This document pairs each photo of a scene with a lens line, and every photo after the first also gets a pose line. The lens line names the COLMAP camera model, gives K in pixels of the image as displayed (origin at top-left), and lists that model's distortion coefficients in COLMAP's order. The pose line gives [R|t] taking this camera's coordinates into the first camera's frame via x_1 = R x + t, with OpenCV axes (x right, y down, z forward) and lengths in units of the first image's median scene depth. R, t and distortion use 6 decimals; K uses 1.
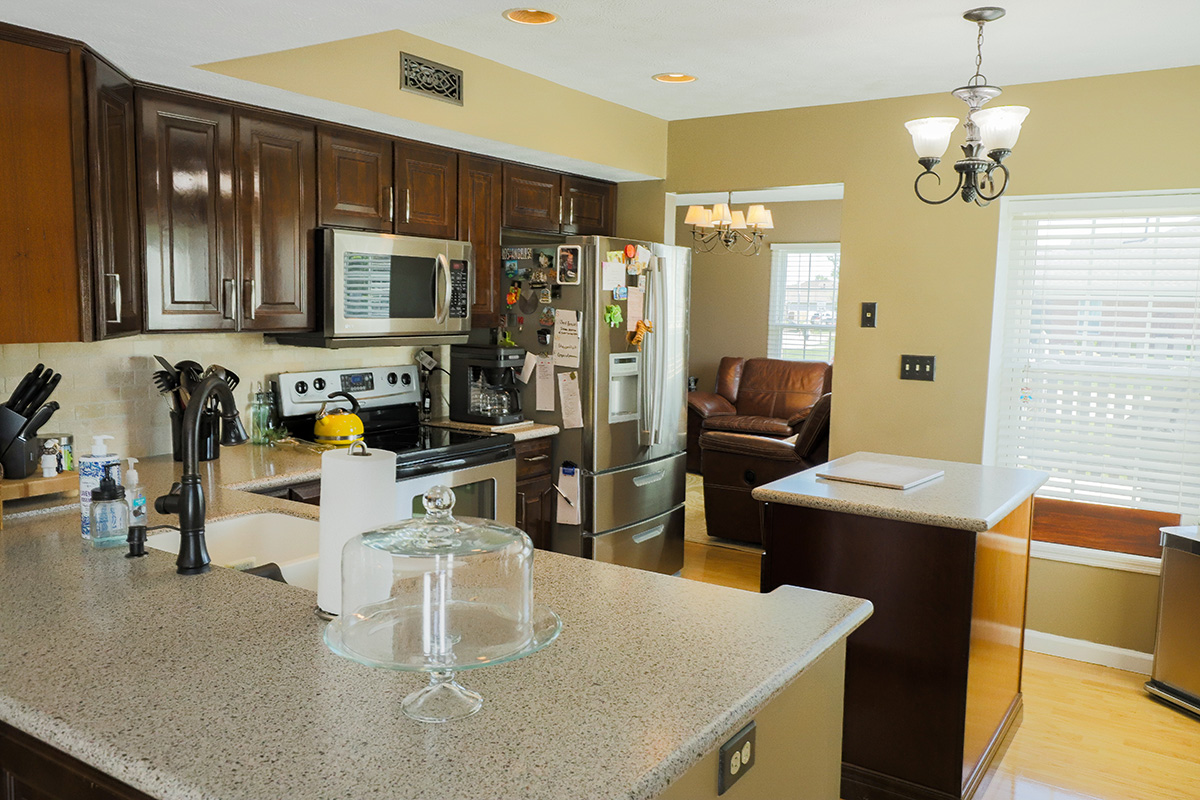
lens RADIAL K [[961.7, 0, 599.7], [0, 961.7, 399.0], [0, 0, 1]] dist [-0.000801, -0.003101]
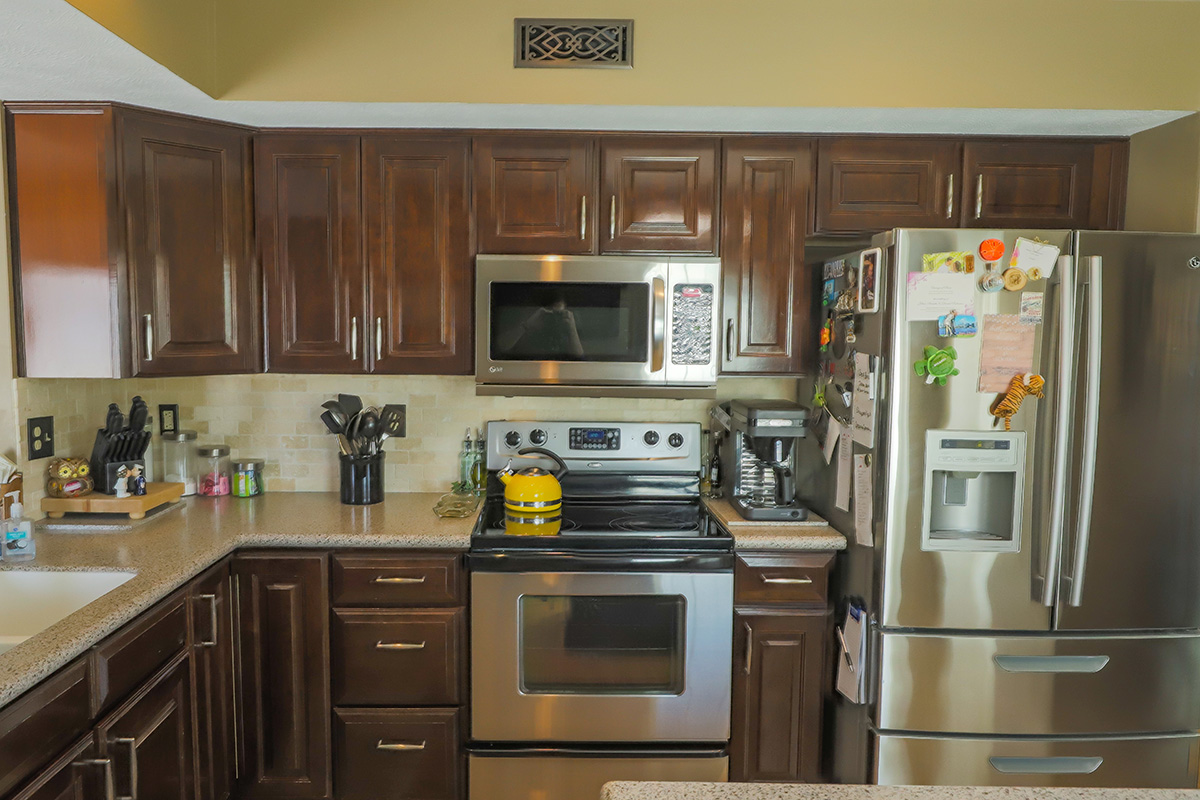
lens RADIAL K [[837.6, 0, 599.7], [0, 837.6, 401.8], [0, 0, 1]] dist [0.000956, -0.001242]
pose [[0.544857, 0.054815, -0.836735, 0.339893], [-0.084826, 0.996345, 0.010035, -0.054732], [0.834227, 0.065509, 0.547516, 0.584782]]
